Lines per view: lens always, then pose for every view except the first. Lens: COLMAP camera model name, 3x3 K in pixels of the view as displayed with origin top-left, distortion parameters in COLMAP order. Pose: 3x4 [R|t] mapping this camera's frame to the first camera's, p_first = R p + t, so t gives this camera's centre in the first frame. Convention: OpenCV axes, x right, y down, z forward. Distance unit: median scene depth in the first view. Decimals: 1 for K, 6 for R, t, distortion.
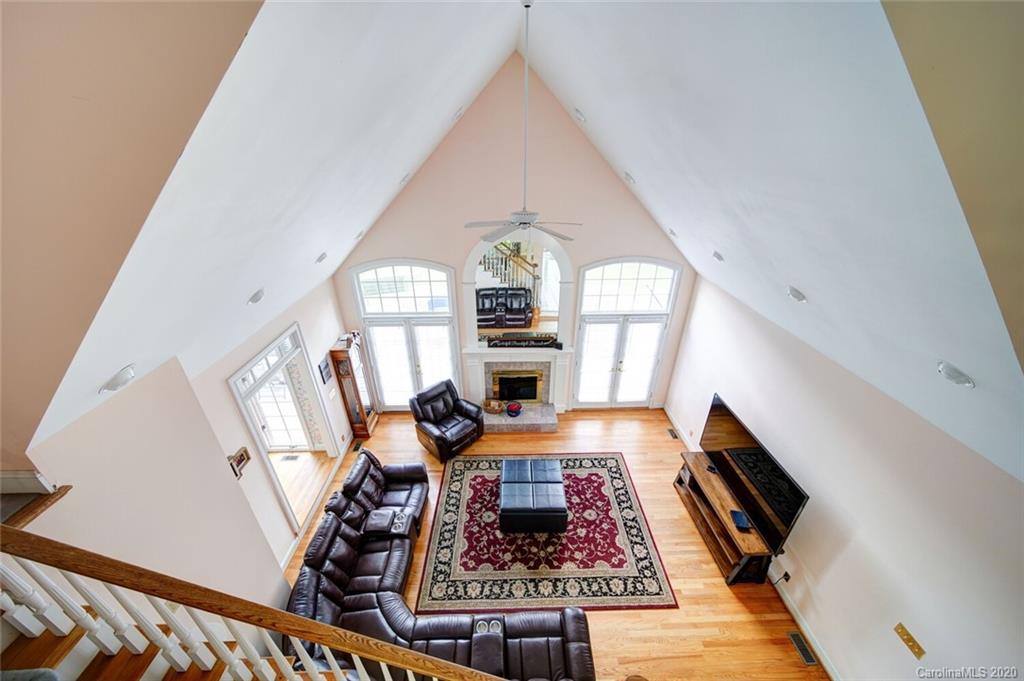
lens RADIAL K [[361.0, 0, 510.3], [0, 361.0, 341.8], [0, 0, 1]] dist [-0.000715, -0.000427]
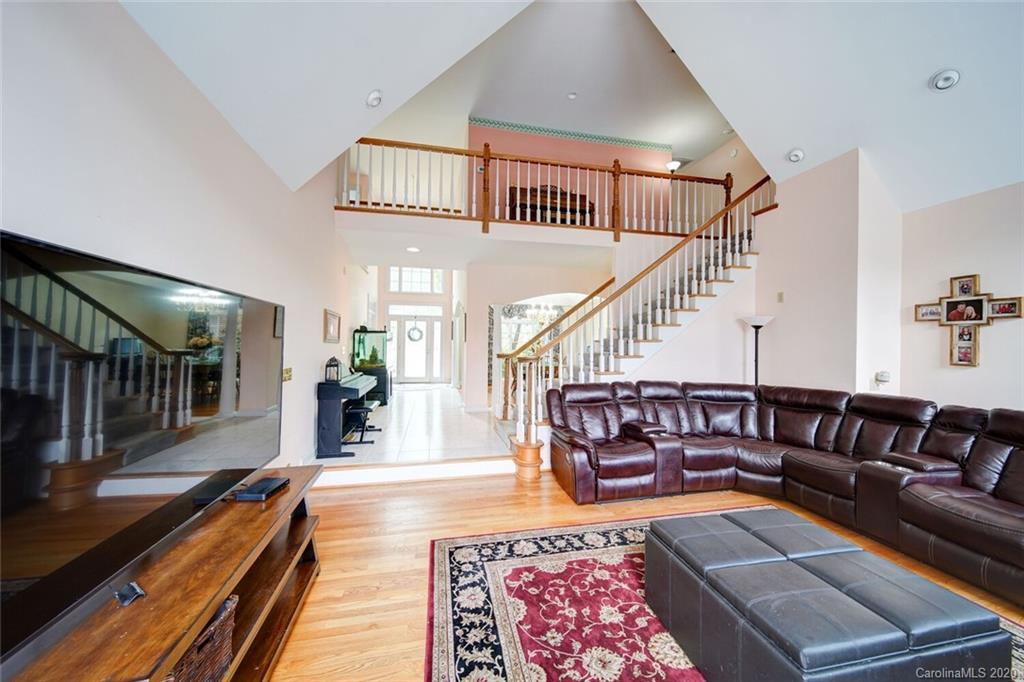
lens RADIAL K [[361.0, 0, 513.1], [0, 361.0, 339.3], [0, 0, 1]] dist [-0.000715, -0.000427]
pose [[-0.980441, -0.005292, -0.196742, 0.380407], [-0.095257, 0.887511, 0.450833, 0.099859], [0.172225, 0.460756, -0.870656, 1.190280]]
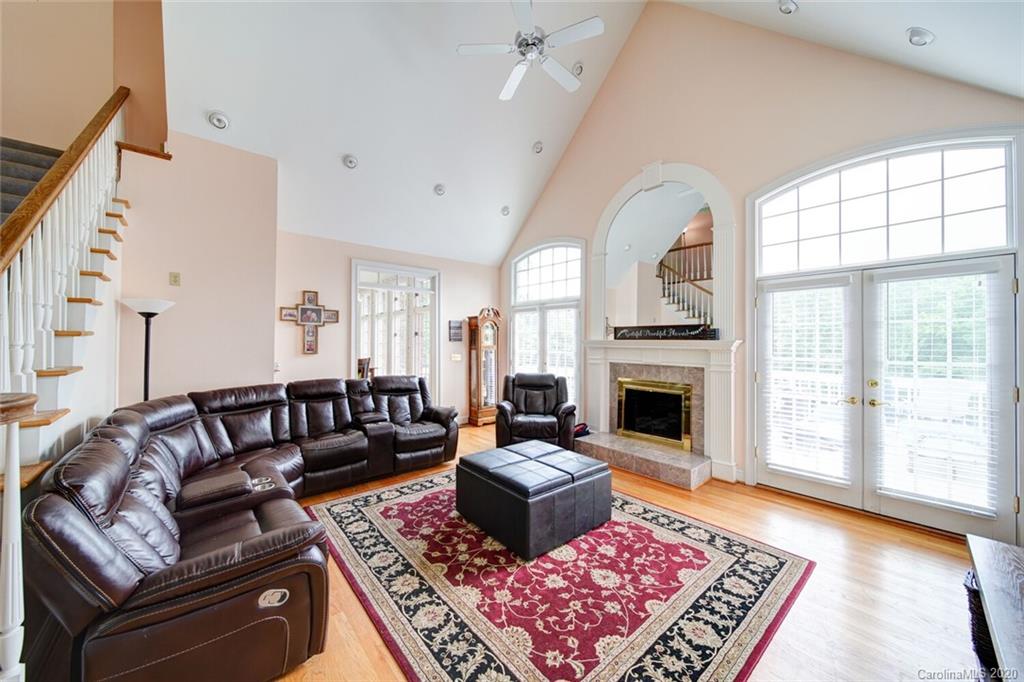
lens RADIAL K [[361.0, 0, 509.0], [0, 361.0, 339.9], [0, 0, 1]] dist [-0.000715, -0.000427]
pose [[0.632389, 0.006016, -0.774627, 0.503508], [-0.368724, 0.881763, -0.294171, 0.420133], [0.681268, 0.471654, 0.559836, 0.580069]]
